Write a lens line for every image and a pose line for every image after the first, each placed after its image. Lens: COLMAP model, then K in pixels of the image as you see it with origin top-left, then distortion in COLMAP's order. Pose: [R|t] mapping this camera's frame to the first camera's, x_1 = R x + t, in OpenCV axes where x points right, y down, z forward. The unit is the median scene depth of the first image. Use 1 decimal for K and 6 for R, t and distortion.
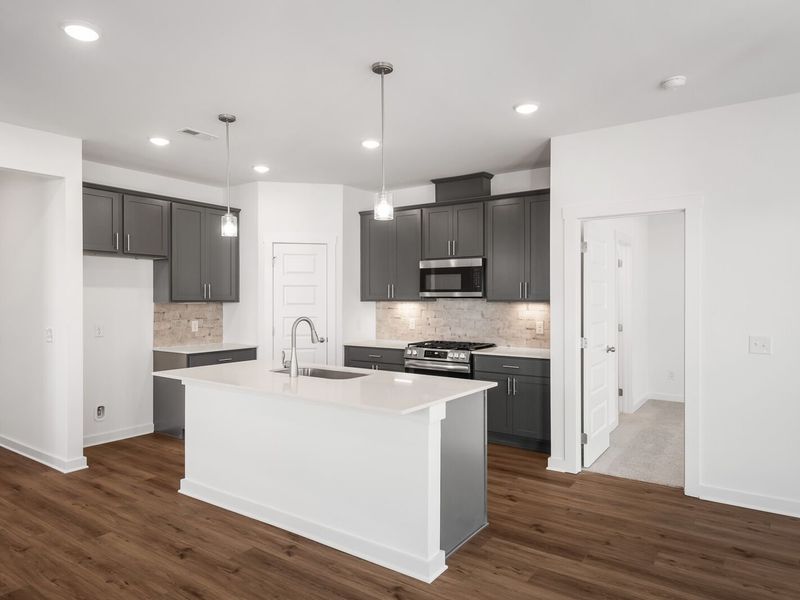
lens RADIAL K [[522.9, 0, 396.9], [0, 522.9, 299.8], [0, 0, 1]] dist [0.009843, -0.003049]
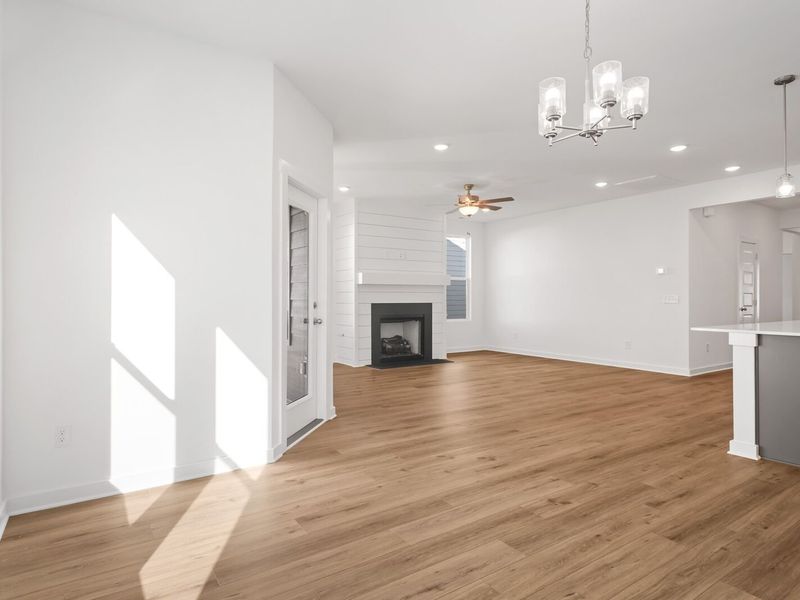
lens RADIAL K [[463.0, 0, 399.1], [0, 463.0, 297.8], [0, 0, 1]] dist [0.018529, -0.003039]
pose [[-0.357579, -0.000687, -0.933882, 0.739877], [-0.001940, 0.999998, 0.000008, 0.051086], [0.933881, 0.001814, -0.357580, 0.281869]]
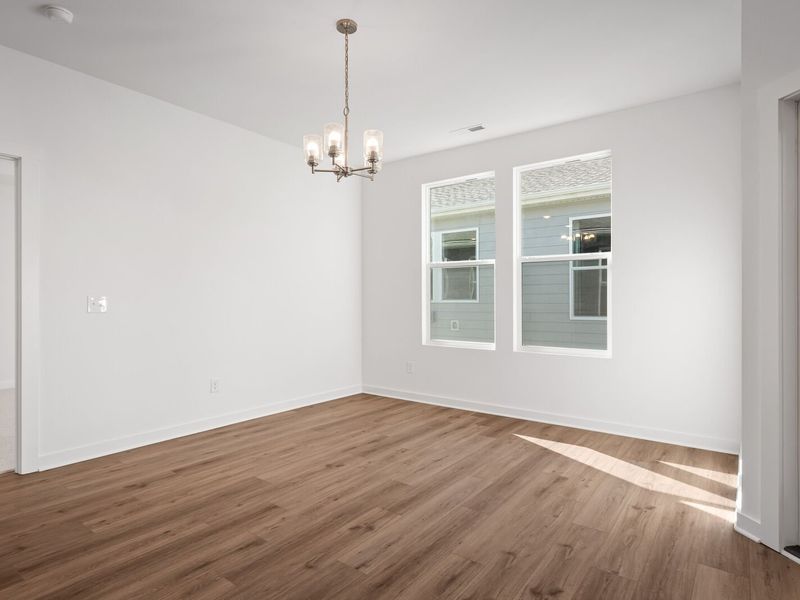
lens RADIAL K [[456.1, 0, 395.1], [0, 456.1, 298.8], [0, 0, 1]] dist [0.014365, -0.002463]
pose [[0.036678, 0.004137, 0.999319, -0.144364], [0.002423, 0.999988, -0.004228, 0.050115], [-0.999324, 0.002577, 0.036668, 0.221090]]
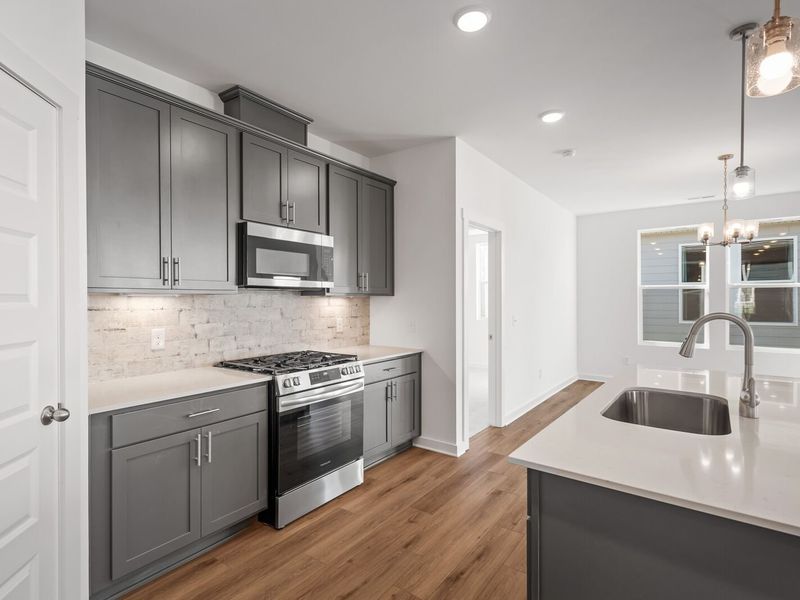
lens RADIAL K [[416.2, 0, 395.9], [0, 416.2, 300.0], [0, 0, 1]] dist [0.013990, -0.002255]
pose [[0.018638, -0.000472, 0.999826, -0.411555], [0.003145, 0.999995, 0.000414, 0.010503], [-0.999821, 0.003137, 0.018639, 0.849617]]
